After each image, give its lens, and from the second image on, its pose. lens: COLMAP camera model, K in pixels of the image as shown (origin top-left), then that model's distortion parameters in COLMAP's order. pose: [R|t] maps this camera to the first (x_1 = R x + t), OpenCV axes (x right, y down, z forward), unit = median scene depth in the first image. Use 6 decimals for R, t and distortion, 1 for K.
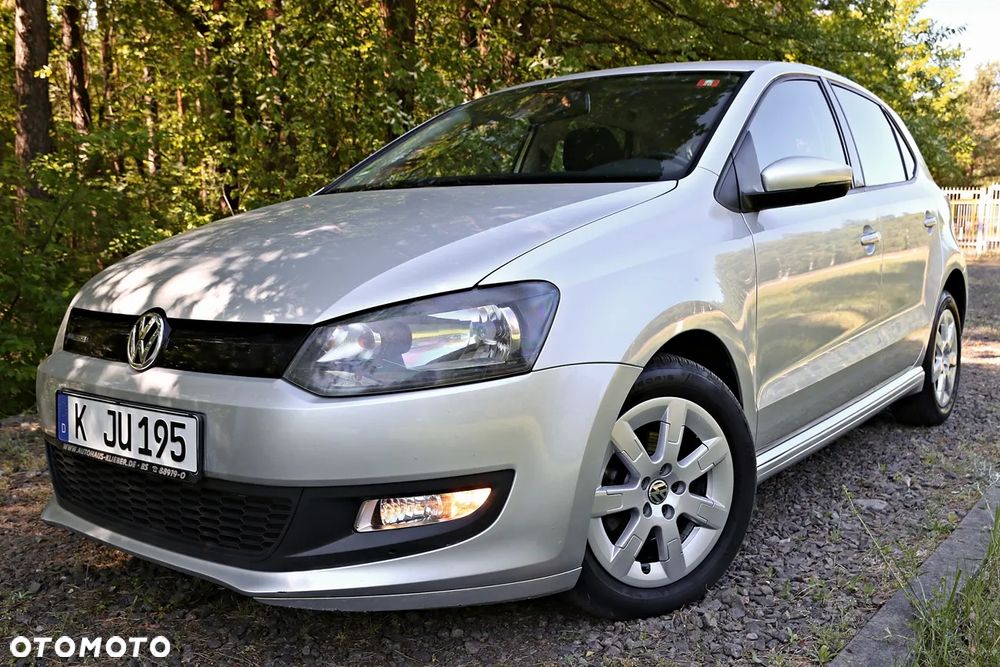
lens RADIAL K [[946.2, 0, 502.8], [0, 946.2, 339.6], [0, 0, 1]] dist [-0.086609, 0.121347]
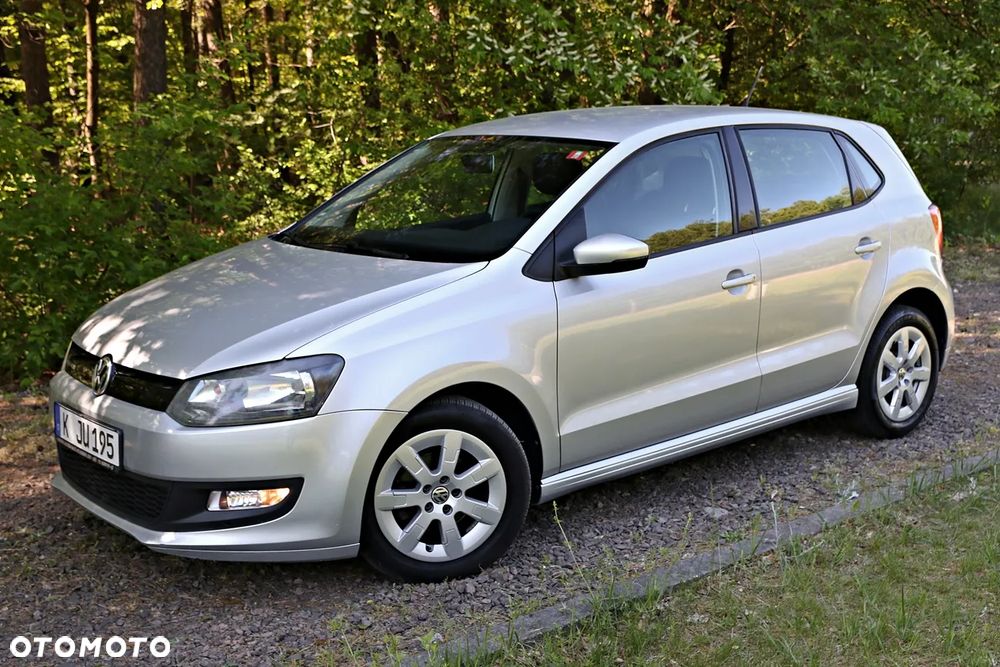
lens RADIAL K [[1170.6, 0, 500.1], [0, 1170.6, 333.8], [0, 0, 1]] dist [-0.027117, 0.066931]
pose [[0.977329, 0.039942, -0.207923, 0.626306], [-0.025647, 0.997147, 0.070999, -0.212243], [0.210166, -0.064056, 0.975565, -0.693947]]
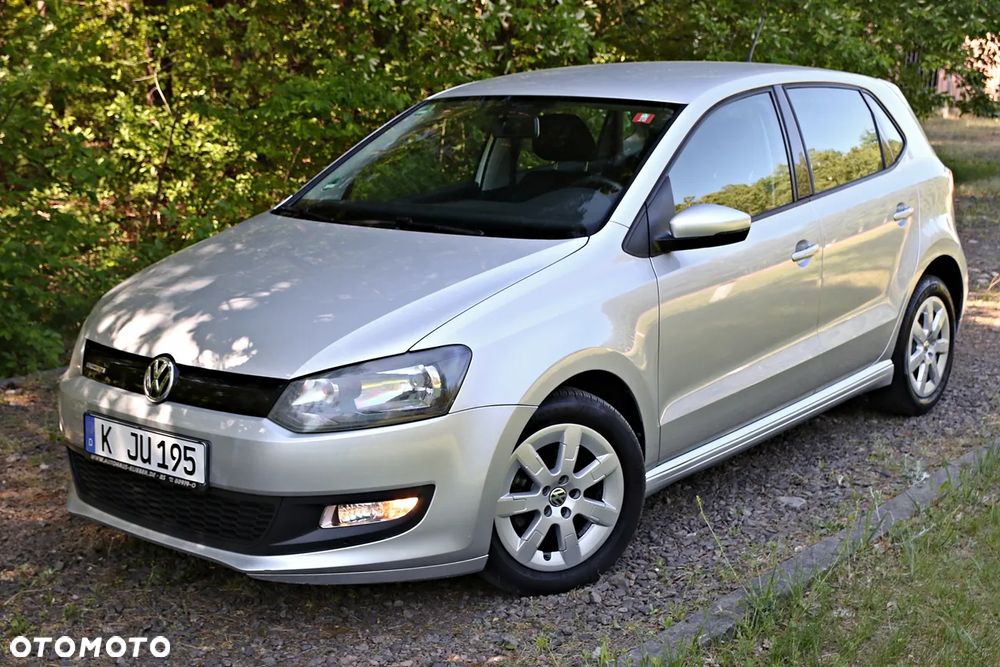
lens RADIAL K [[1341.6, 0, 500.0], [0, 1341.6, 333.5], [0, 0, 1]] dist [0.006315, 0.058614]
pose [[0.999585, 0.011353, -0.026458, 0.136573], [-0.009157, 0.996614, 0.081713, -0.212296], [0.027297, -0.081437, 0.996305, -0.814482]]
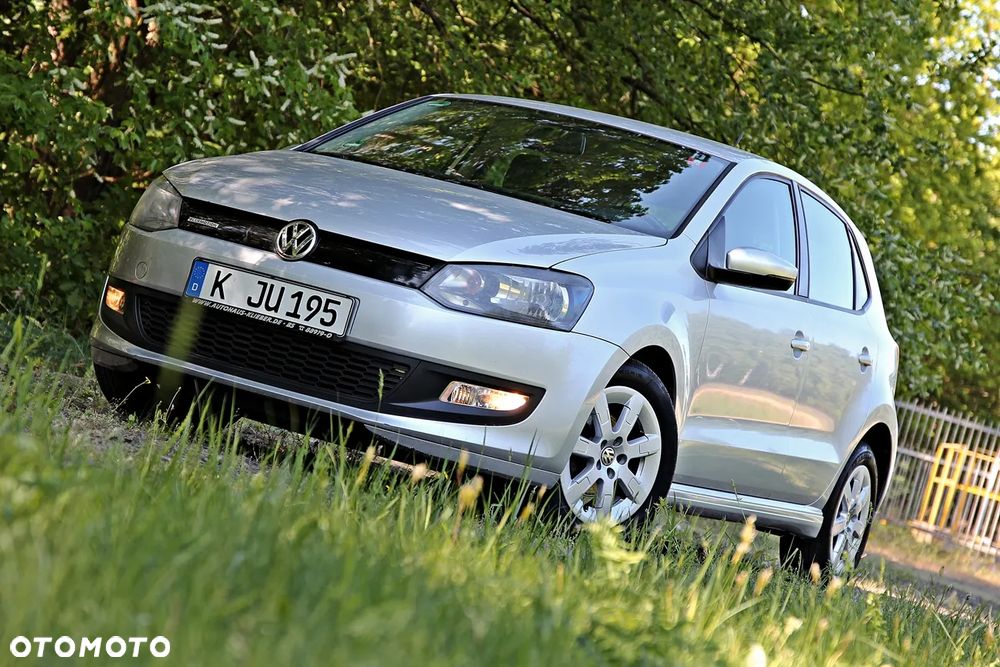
lens RADIAL K [[2672.1, 0, 500.6], [0, 2672.1, 333.7], [0, 0, 1]] dist [0.008334, 0.344861]
pose [[0.932935, 0.274259, 0.233267, -0.941626], [-0.245677, 0.958535, -0.144409, 0.599551], [-0.263200, 0.077416, 0.961630, -2.714724]]
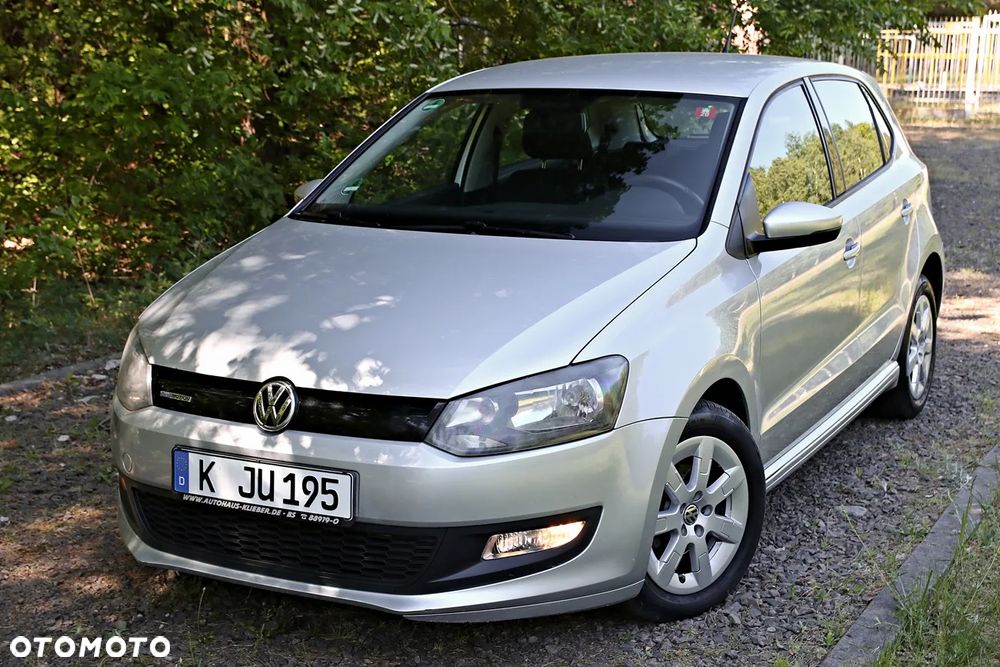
lens RADIAL K [[1493.2, 0, 500.0], [0, 1493.2, 333.5], [0, 0, 1]] dist [0.021159, 0.116421]
pose [[0.985479, -0.018897, 0.168745, -0.403444], [0.007271, 0.997572, 0.069256, -0.207845], [-0.169644, -0.067023, 0.983224, -0.837160]]
